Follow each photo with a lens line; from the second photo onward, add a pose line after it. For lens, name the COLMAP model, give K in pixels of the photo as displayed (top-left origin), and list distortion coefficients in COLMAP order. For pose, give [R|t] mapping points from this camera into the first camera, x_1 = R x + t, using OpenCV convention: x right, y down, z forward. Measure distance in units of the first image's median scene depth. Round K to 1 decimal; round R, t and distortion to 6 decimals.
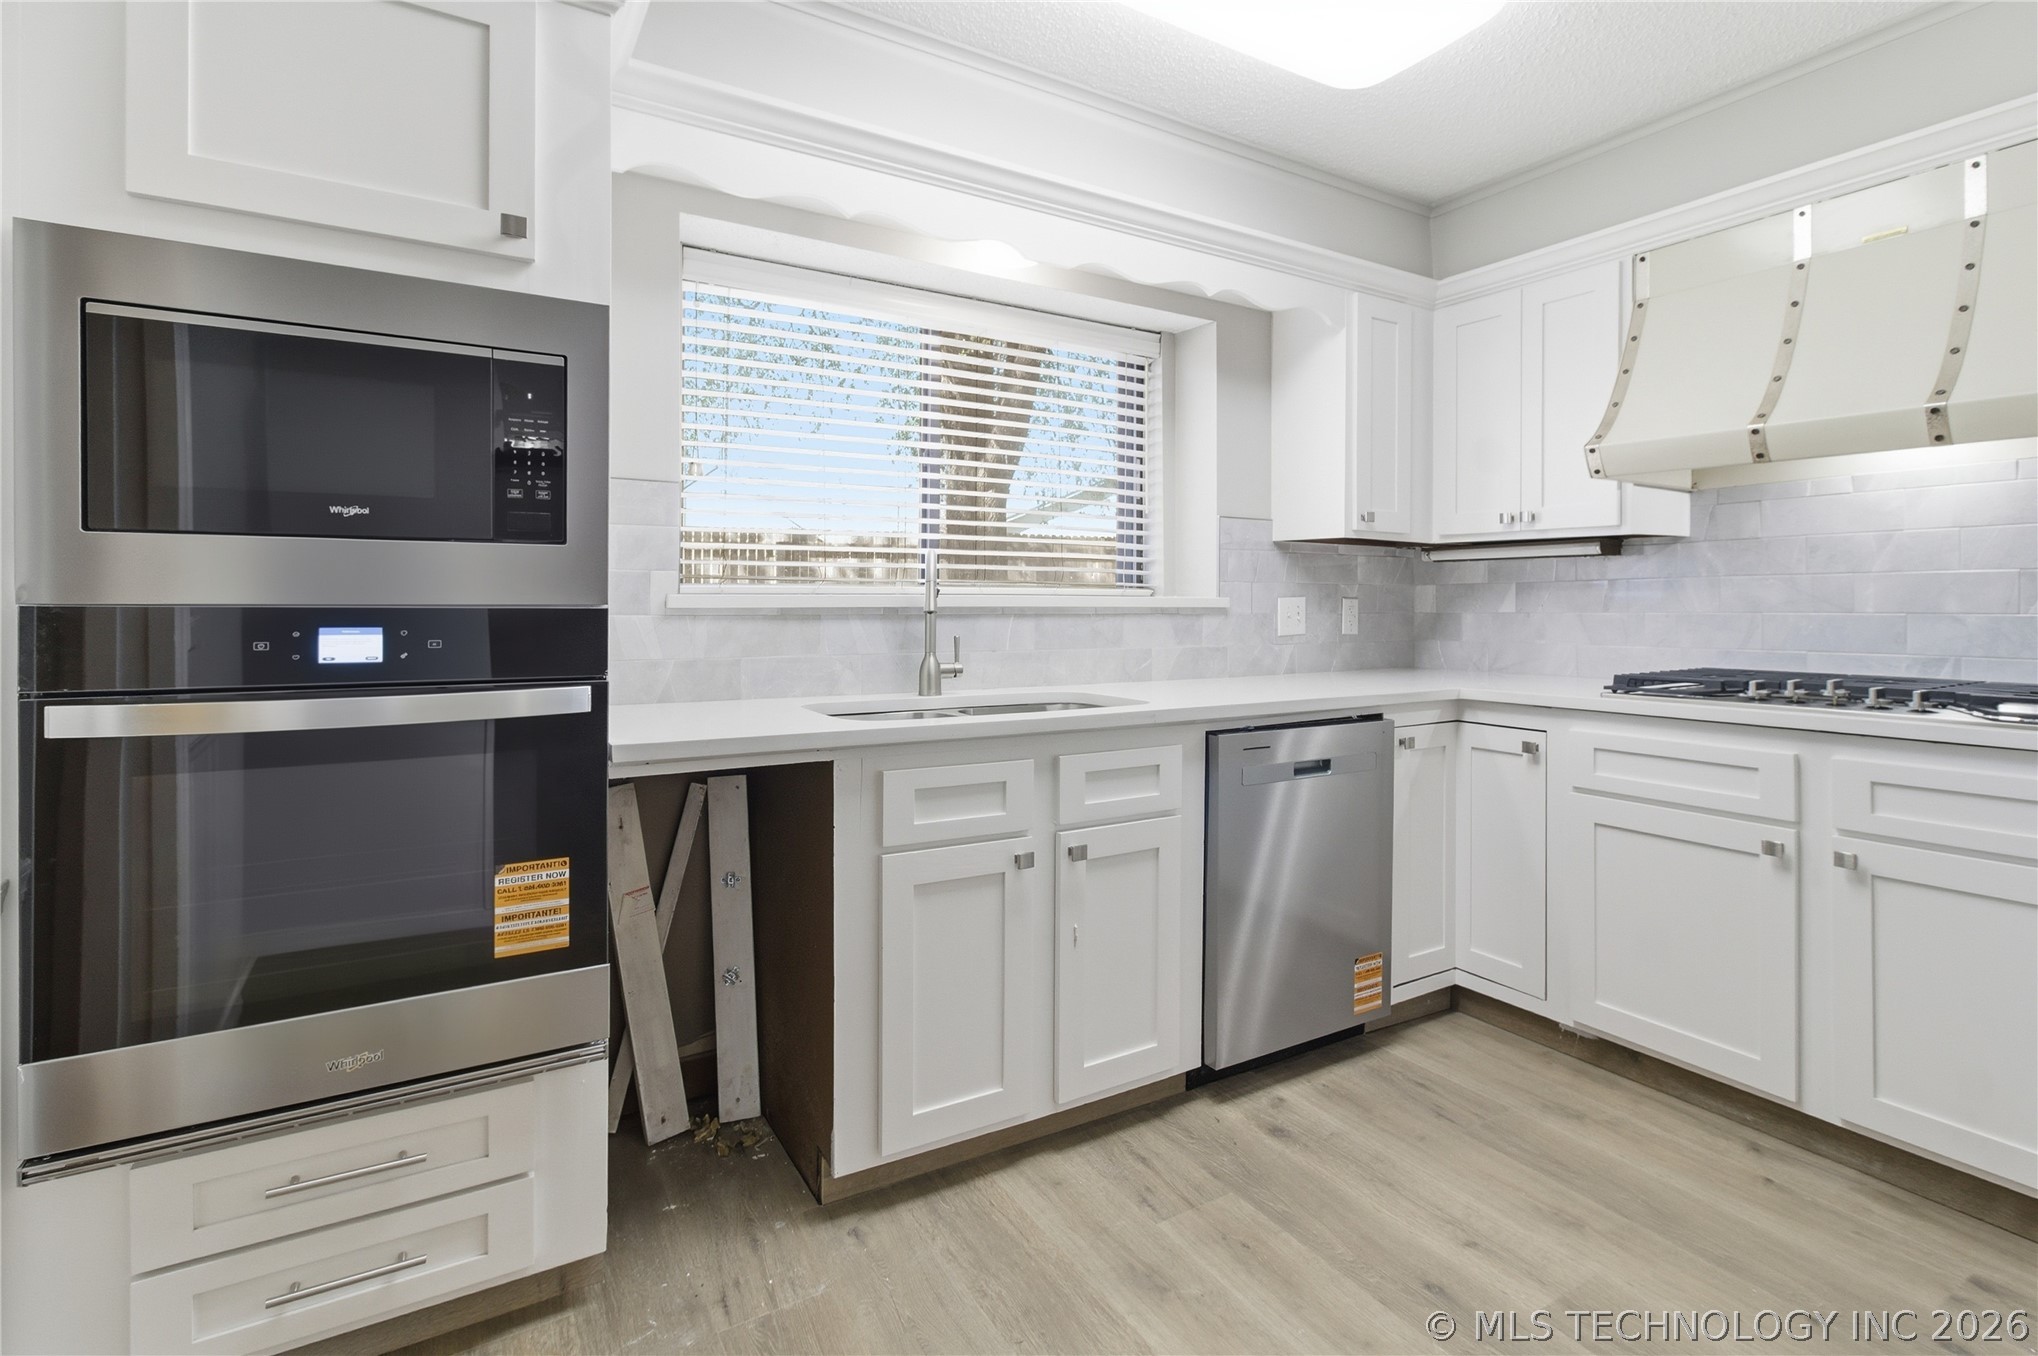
lens RADIAL K [[976.5, 0, 1018.2], [0, 976.5, 590.8], [0, 0, 1]] dist [-0.000374, -0.000055]
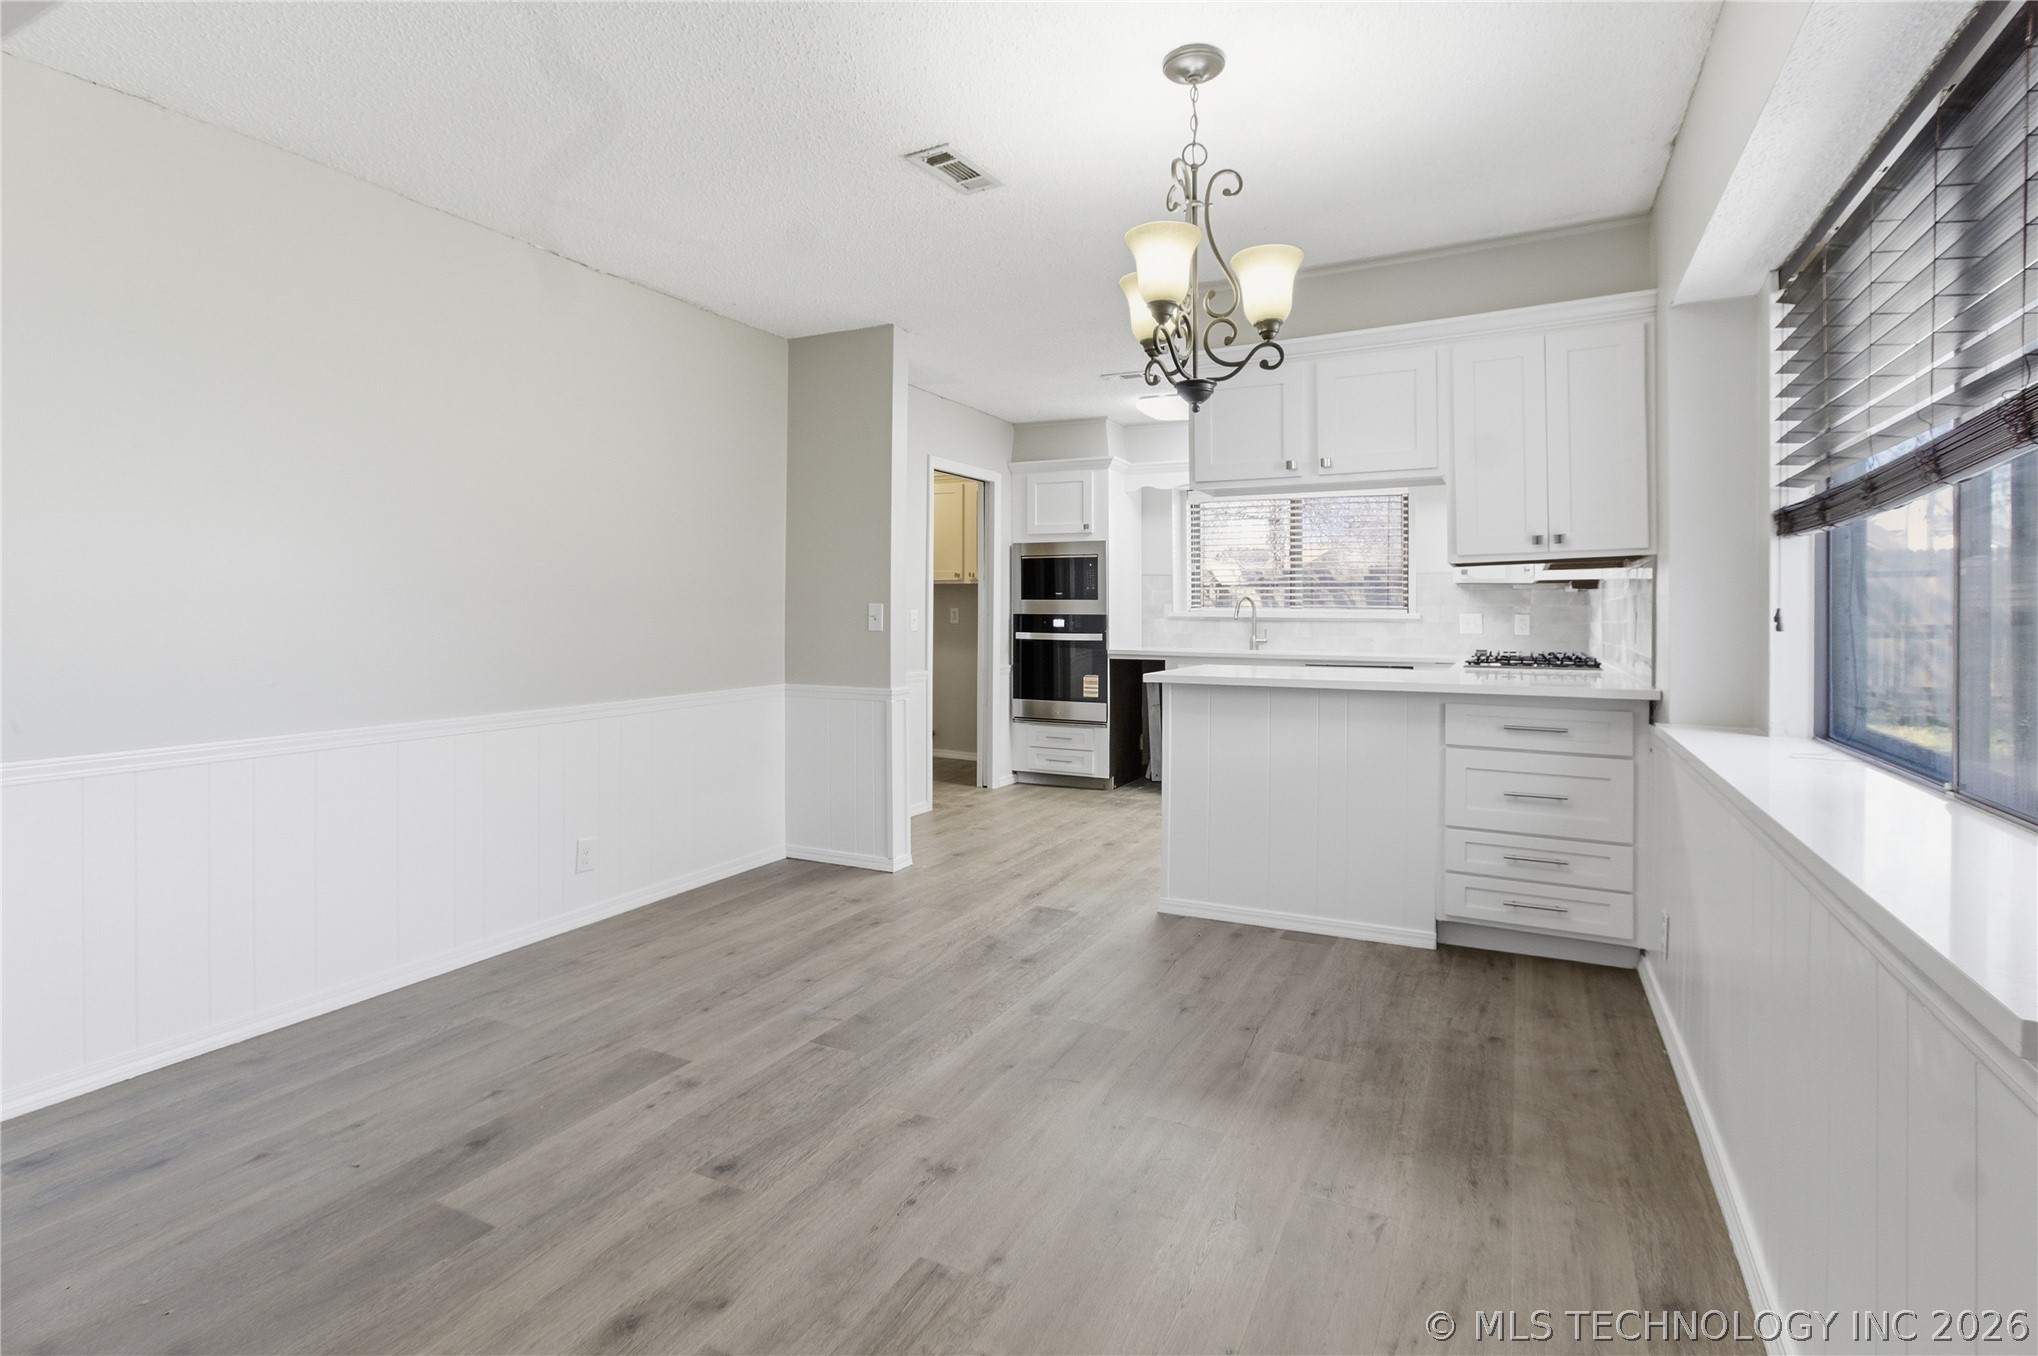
lens RADIAL K [[950.5, 0, 1022.2], [0, 950.5, 614.2], [0, 0, 1]] dist [-0.000212, 0.000076]
pose [[0.520473, -0.000603, -0.853878, 2.813619], [0.000873, 1.000000, -0.000174, 0.013780], [0.853878, -0.000655, 0.520473, -1.373172]]
